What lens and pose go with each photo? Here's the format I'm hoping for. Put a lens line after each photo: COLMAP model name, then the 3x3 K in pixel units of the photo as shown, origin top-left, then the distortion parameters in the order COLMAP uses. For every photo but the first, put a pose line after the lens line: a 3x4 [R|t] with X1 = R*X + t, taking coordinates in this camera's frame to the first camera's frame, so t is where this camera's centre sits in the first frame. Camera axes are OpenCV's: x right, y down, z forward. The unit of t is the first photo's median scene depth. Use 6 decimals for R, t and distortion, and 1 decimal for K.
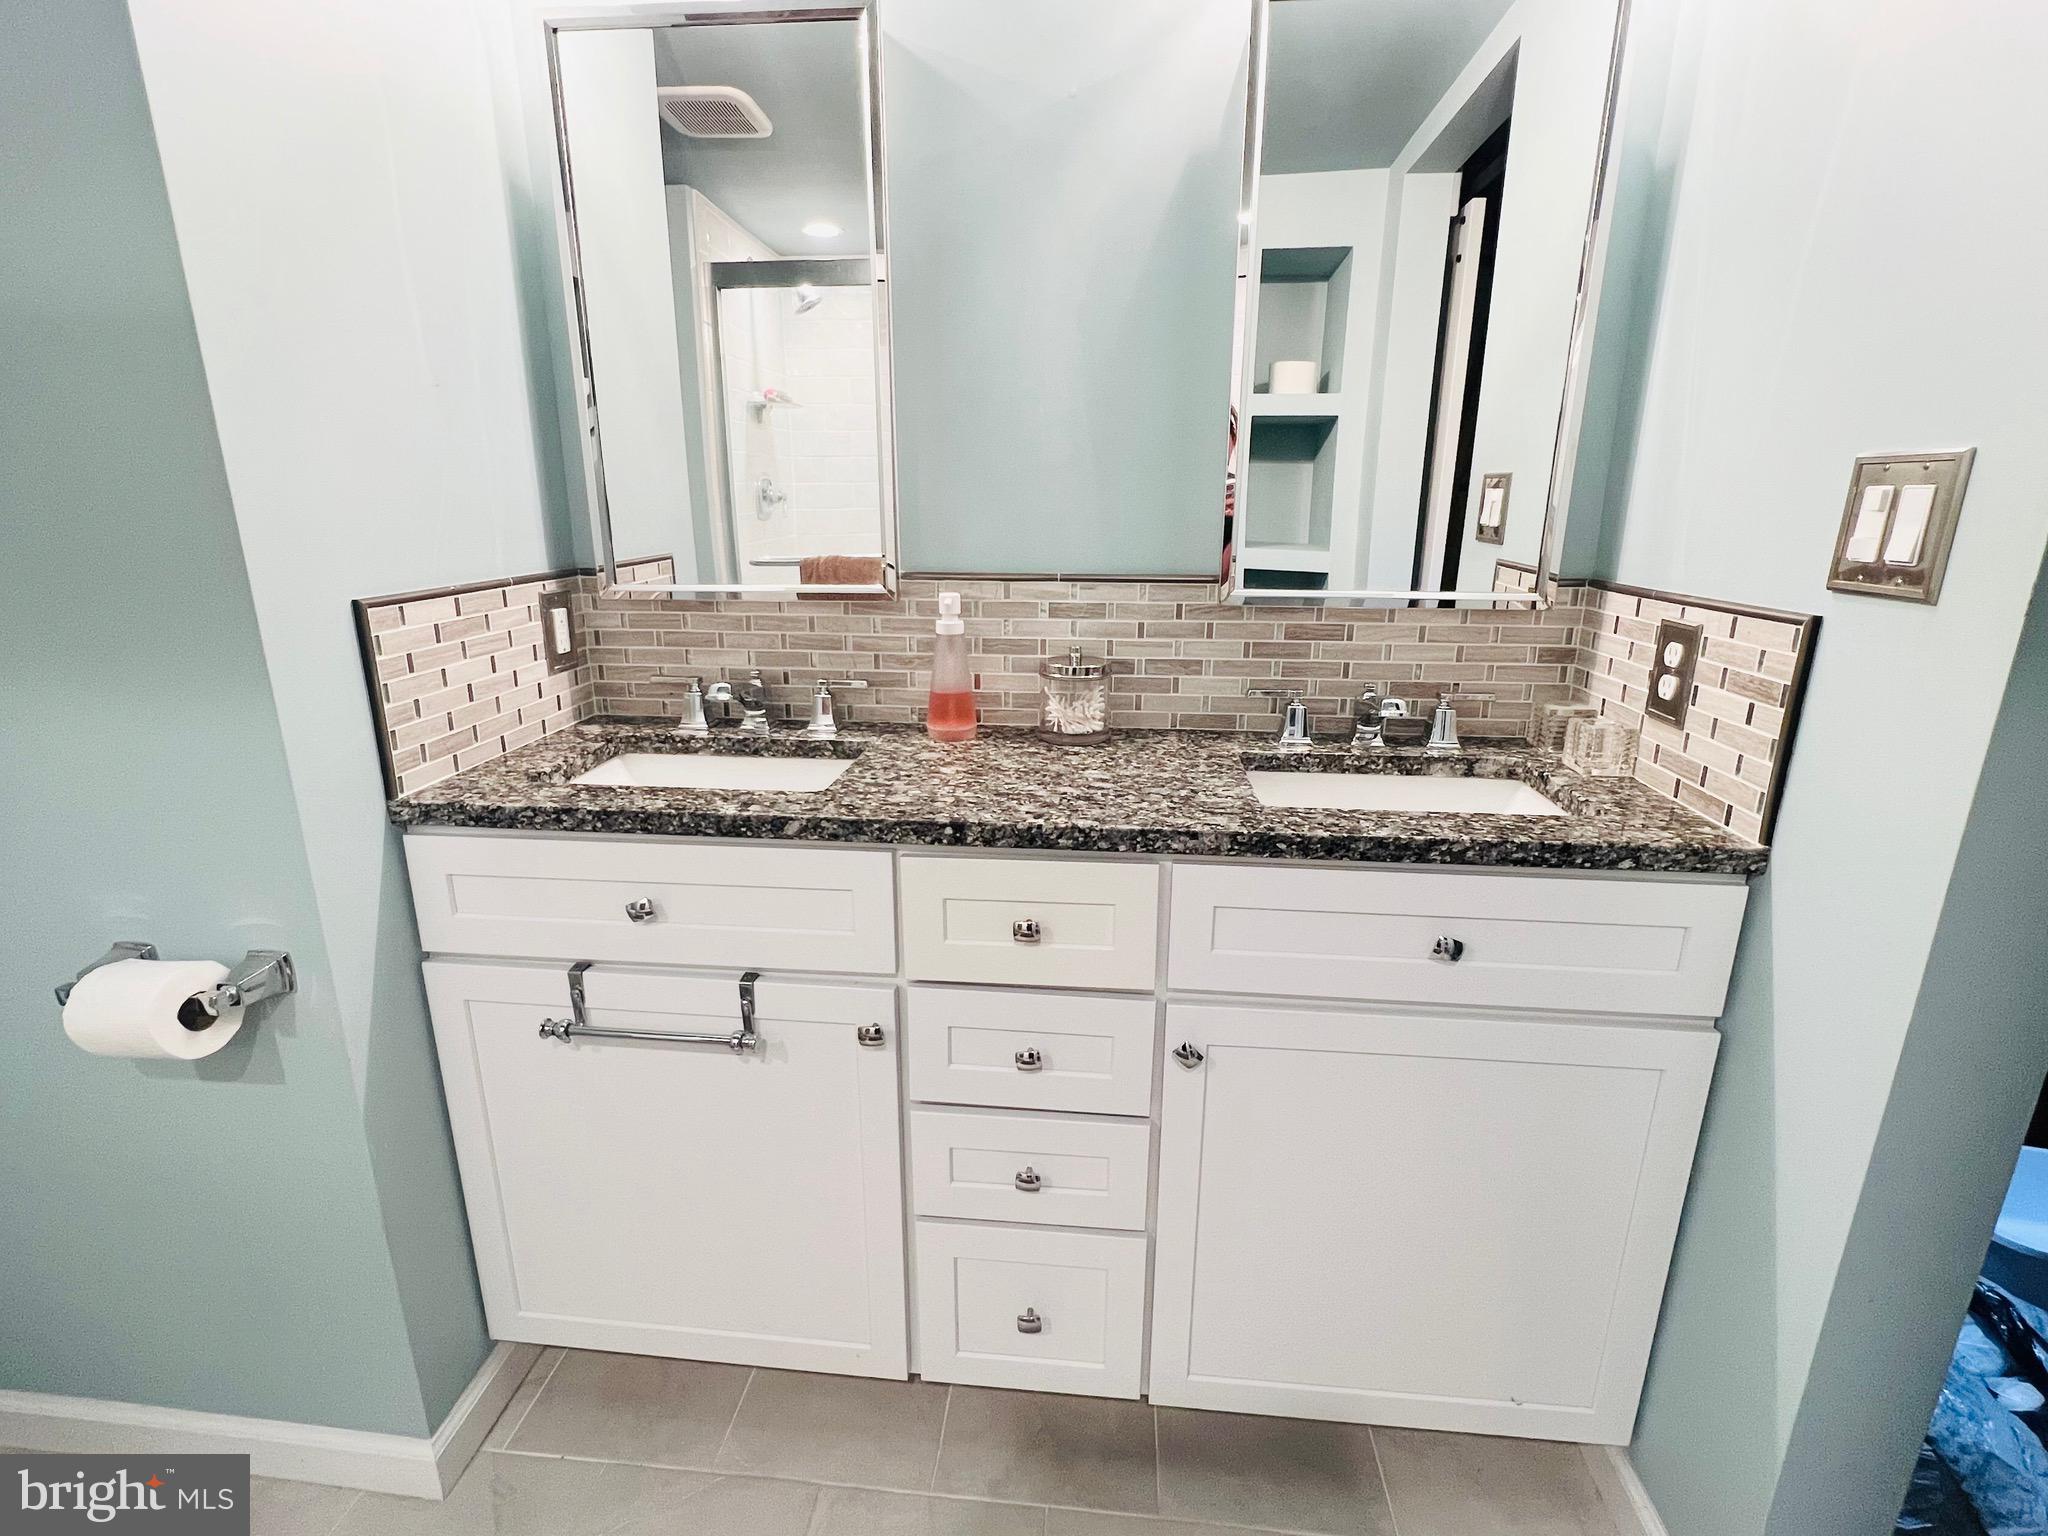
lens RADIAL K [[975.3, 0, 1022.6], [0, 975.3, 772.6], [0, 0, 1]] dist [0.001900, 0.000043]
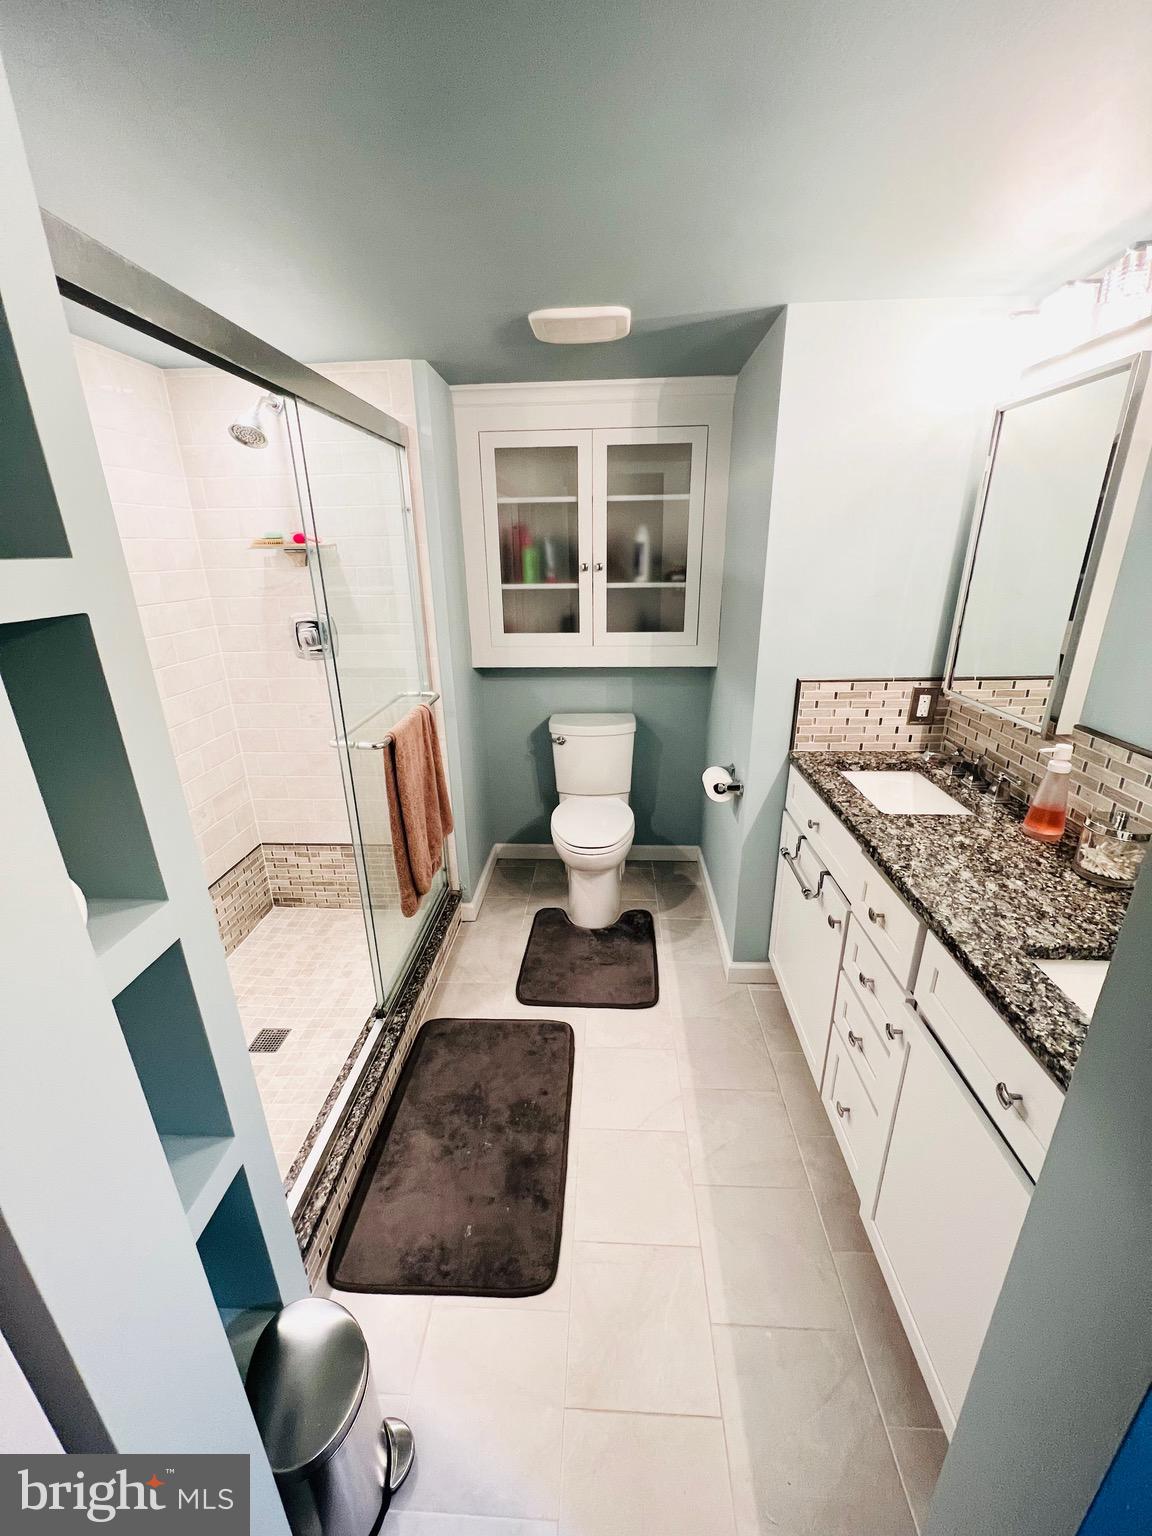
lens RADIAL K [[614.4, 0, 577.2], [0, 614.4, 767.4], [0, 0, 1]] dist [-0.000204, -0.000001]
pose [[0.045396, 0.333037, -0.941820, 0.864221], [-0.259866, 0.914271, 0.310770, -0.277039], [0.964577, 0.230639, 0.128049, 0.194807]]
